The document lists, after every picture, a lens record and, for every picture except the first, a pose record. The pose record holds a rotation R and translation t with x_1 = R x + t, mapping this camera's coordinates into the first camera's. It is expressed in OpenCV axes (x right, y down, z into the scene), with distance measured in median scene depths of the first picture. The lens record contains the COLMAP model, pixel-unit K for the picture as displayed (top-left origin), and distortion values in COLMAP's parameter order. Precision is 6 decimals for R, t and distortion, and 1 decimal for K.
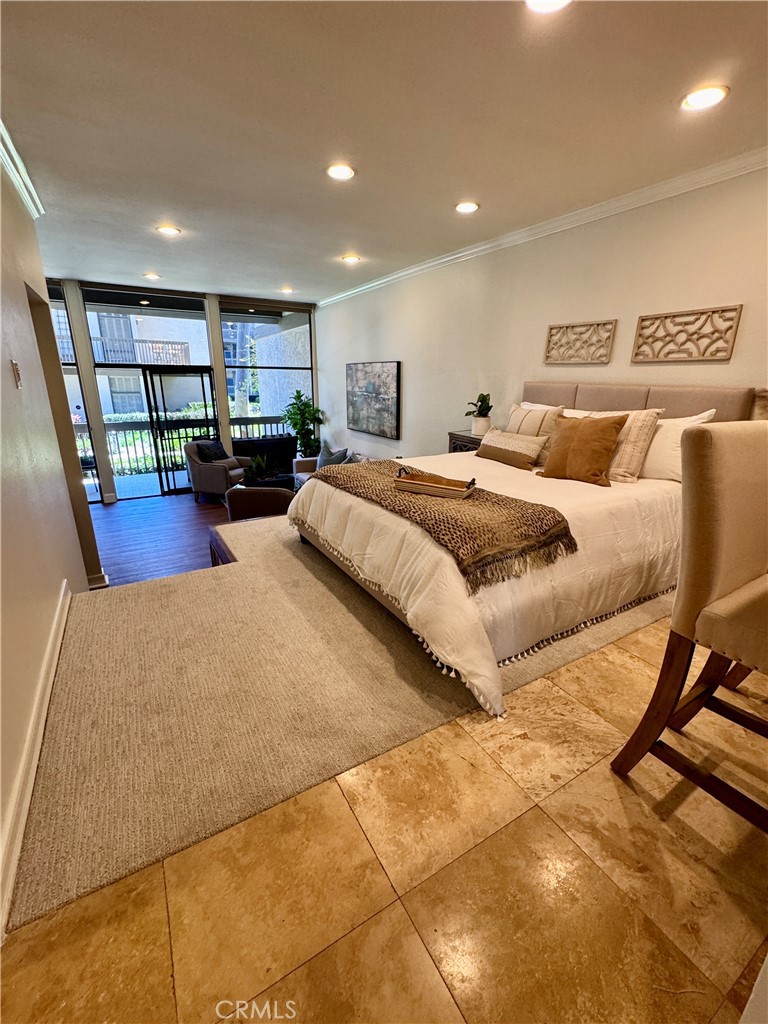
lens RADIAL K [[427.0, 0, 384.8], [0, 427.0, 510.0], [0, 0, 1]] dist [-0.002600, 0.000294]
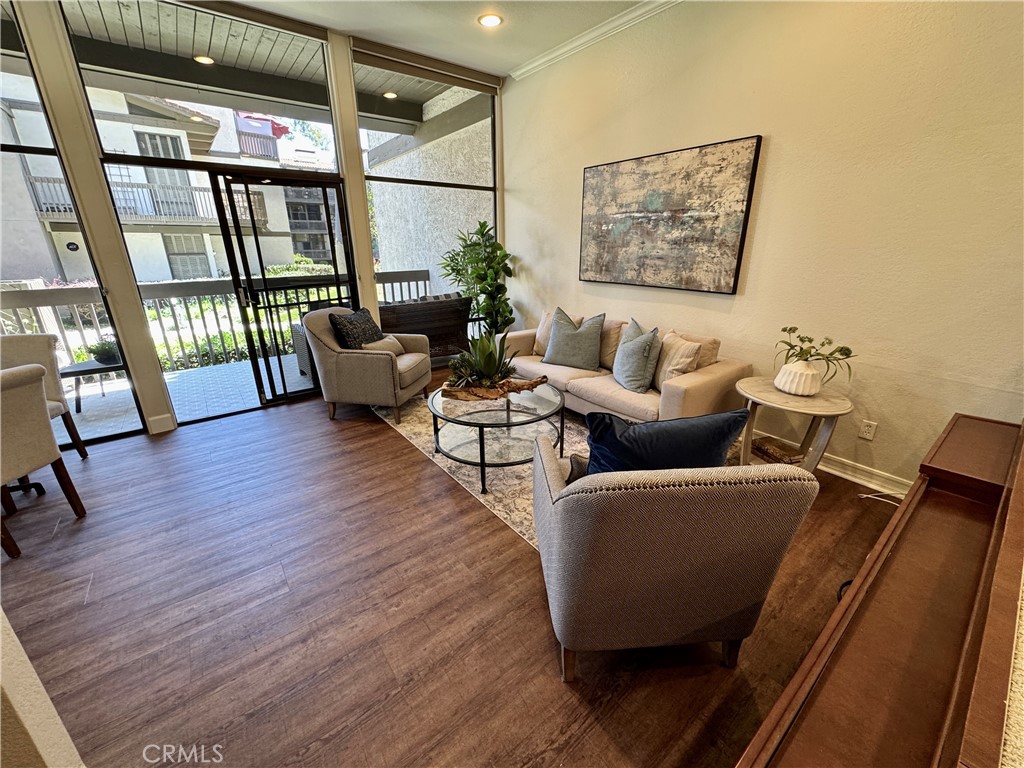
lens RADIAL K [[409.1, 0, 512.5], [0, 409.1, 382.8], [0, 0, 1]] dist [-0.003253, 0.000276]
pose [[0.992598, -0.051394, 0.110036, -0.360725], [0.047925, 0.998274, 0.033949, -0.099775], [-0.111591, -0.028424, 0.993348, 0.611575]]
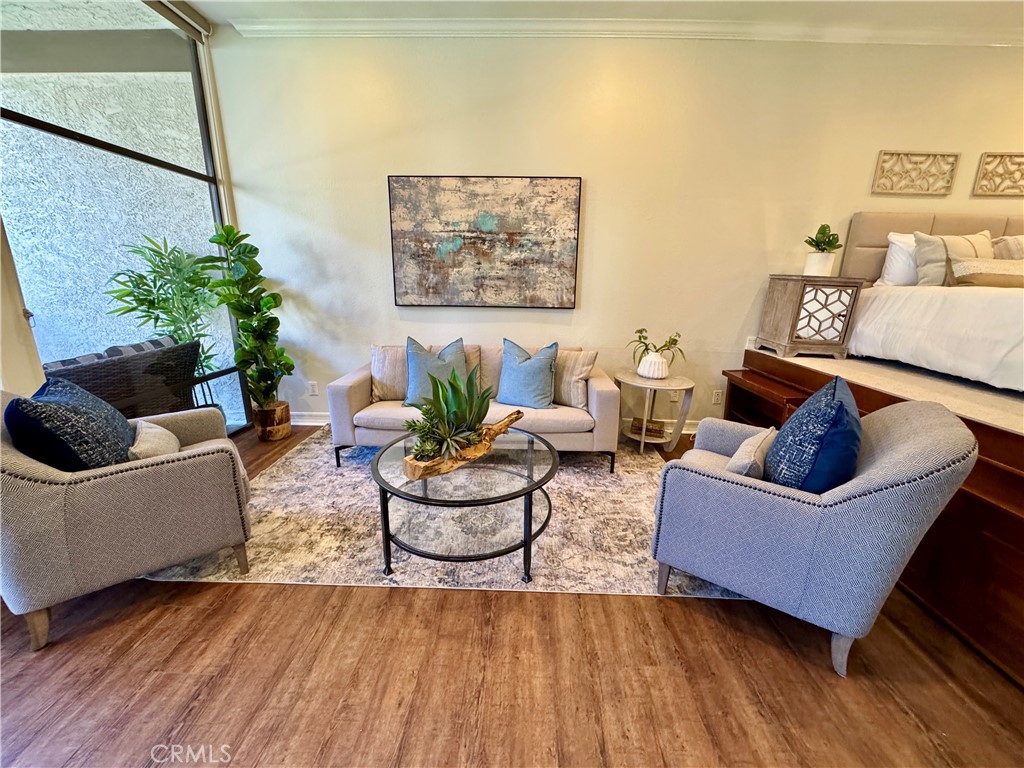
lens RADIAL K [[409.1, 0, 512.7], [0, 409.1, 383.0], [0, 0, 1]] dist [-0.003253, 0.000276]
pose [[0.535596, -0.209439, 0.818090, -0.618671], [0.239918, 0.966577, 0.090381, -0.159026], [-0.809676, 0.147867, 0.567943, 0.882499]]
